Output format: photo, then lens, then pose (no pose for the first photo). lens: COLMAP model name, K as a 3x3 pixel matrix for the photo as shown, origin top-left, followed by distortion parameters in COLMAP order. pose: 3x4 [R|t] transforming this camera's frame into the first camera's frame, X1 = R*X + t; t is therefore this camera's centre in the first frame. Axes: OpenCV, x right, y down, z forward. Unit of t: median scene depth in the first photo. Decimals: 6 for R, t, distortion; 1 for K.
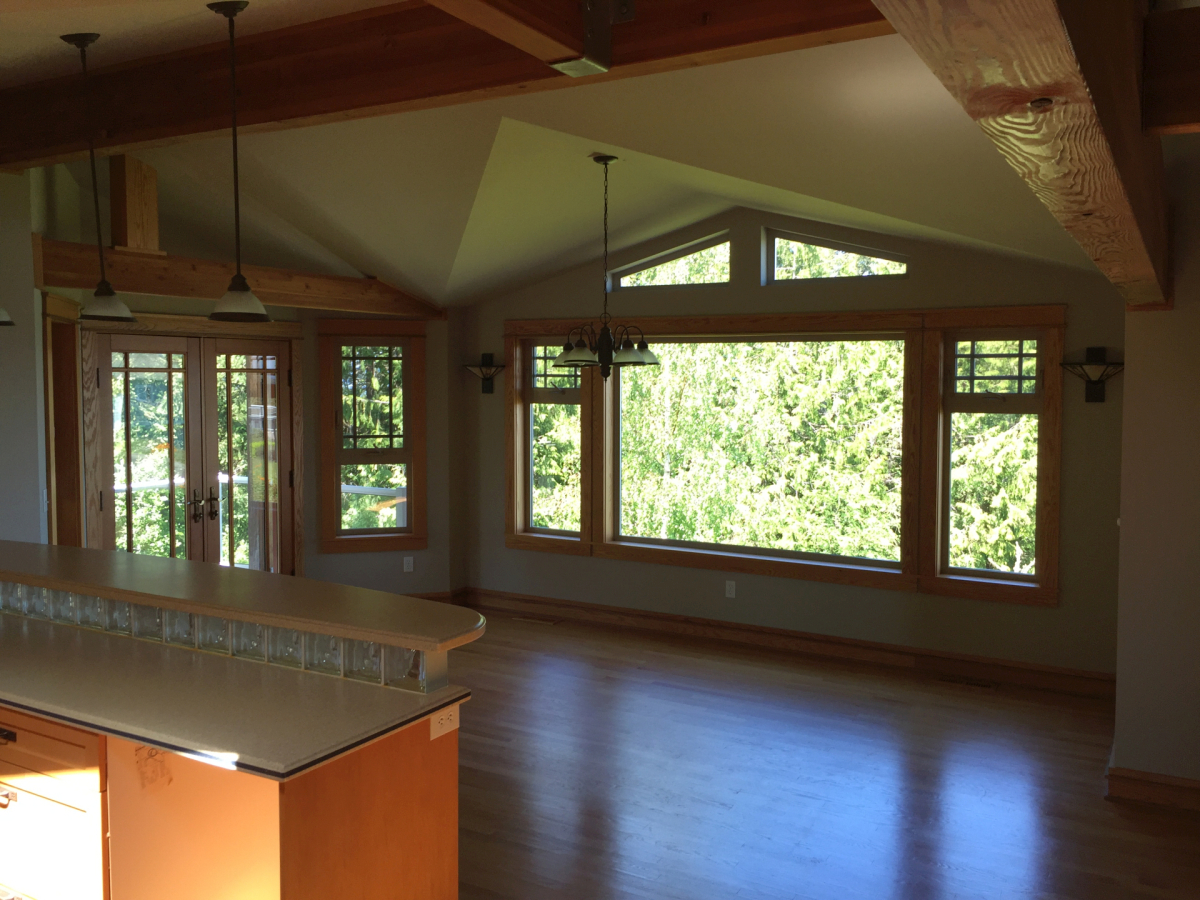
lens RADIAL K [[1019.9, 0, 611.7], [0, 1019.9, 445.5], [0, 0, 1]] dist [0.001685, -0.011095]
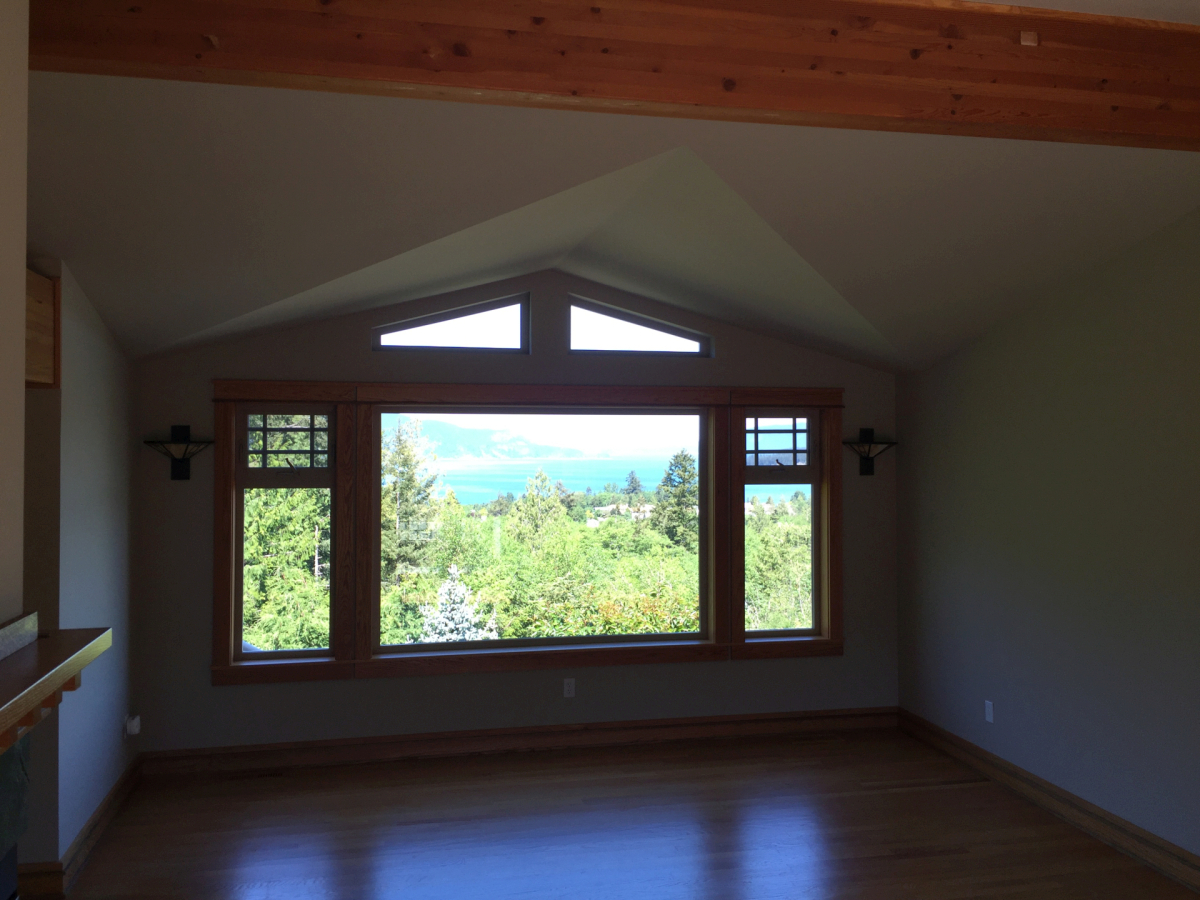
lens RADIAL K [[1019.9, 0, 604.5], [0, 1019.9, 451.2], [0, 0, 1]] dist [0.001685, -0.011095]
pose [[0.722198, -0.007788, 0.691643, -0.470573], [0.054211, 0.997498, -0.045374, -0.024340], [-0.689559, 0.070263, 0.720813, 0.308001]]
